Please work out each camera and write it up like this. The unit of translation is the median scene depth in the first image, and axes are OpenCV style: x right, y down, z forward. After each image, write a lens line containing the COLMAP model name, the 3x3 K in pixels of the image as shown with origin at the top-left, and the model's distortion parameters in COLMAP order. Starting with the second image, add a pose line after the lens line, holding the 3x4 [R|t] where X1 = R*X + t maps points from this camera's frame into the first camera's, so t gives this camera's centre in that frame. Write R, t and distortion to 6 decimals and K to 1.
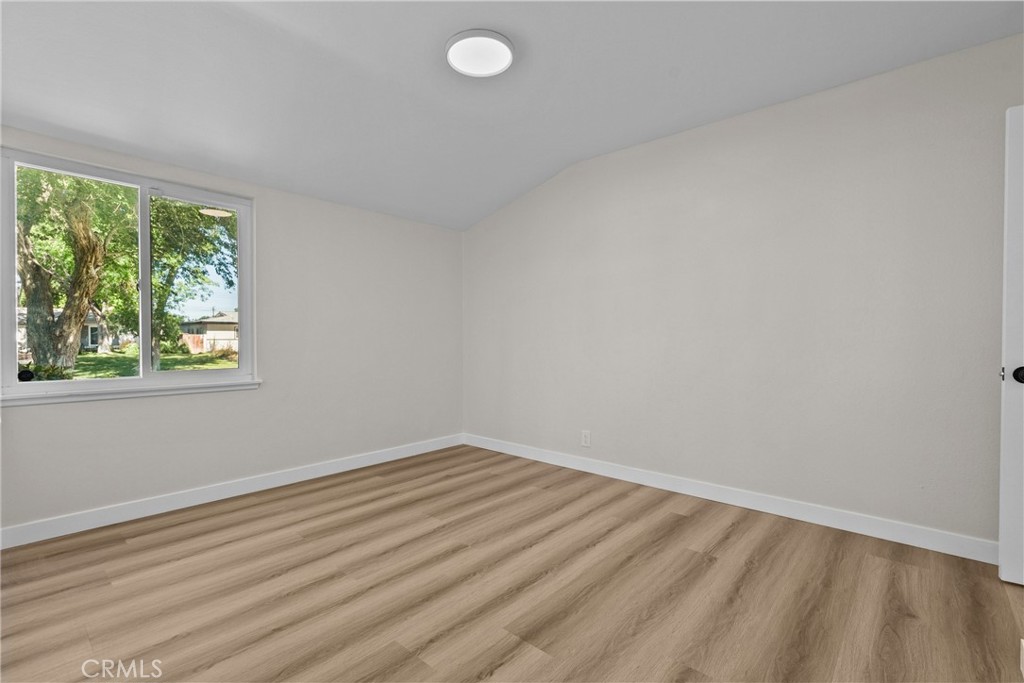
lens RADIAL K [[465.9, 0, 508.9], [0, 465.9, 343.6], [0, 0, 1]] dist [-0.003647, 0.001295]
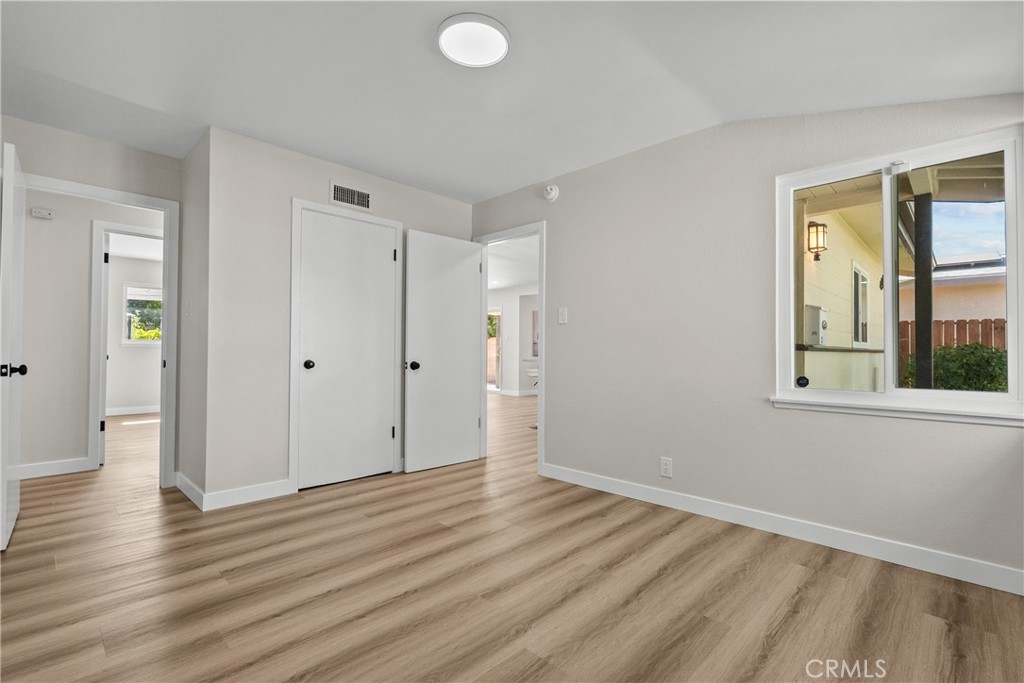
lens RADIAL K [[465.9, 0, 508.9], [0, 465.9, 343.6], [0, 0, 1]] dist [-0.003647, 0.001295]
pose [[-0.998907, -0.006609, 0.046275, -0.165145], [-0.006630, 0.999978, -0.000284, -0.008696], [-0.046272, -0.000591, -0.998929, 1.747073]]
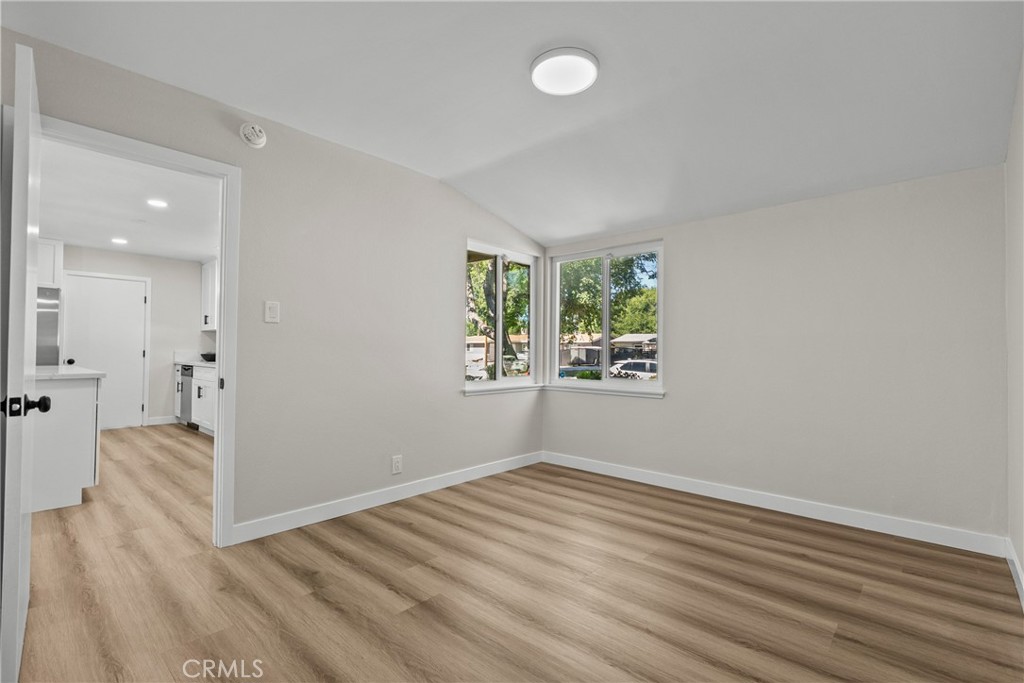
lens RADIAL K [[465.9, 0, 508.9], [0, 465.9, 343.6], [0, 0, 1]] dist [-0.003647, 0.001295]
pose [[-0.016719, -0.021178, -0.999636, 0.835685], [-0.020073, 0.999581, -0.020841, -0.012503], [0.999659, 0.019717, -0.017137, 0.820971]]
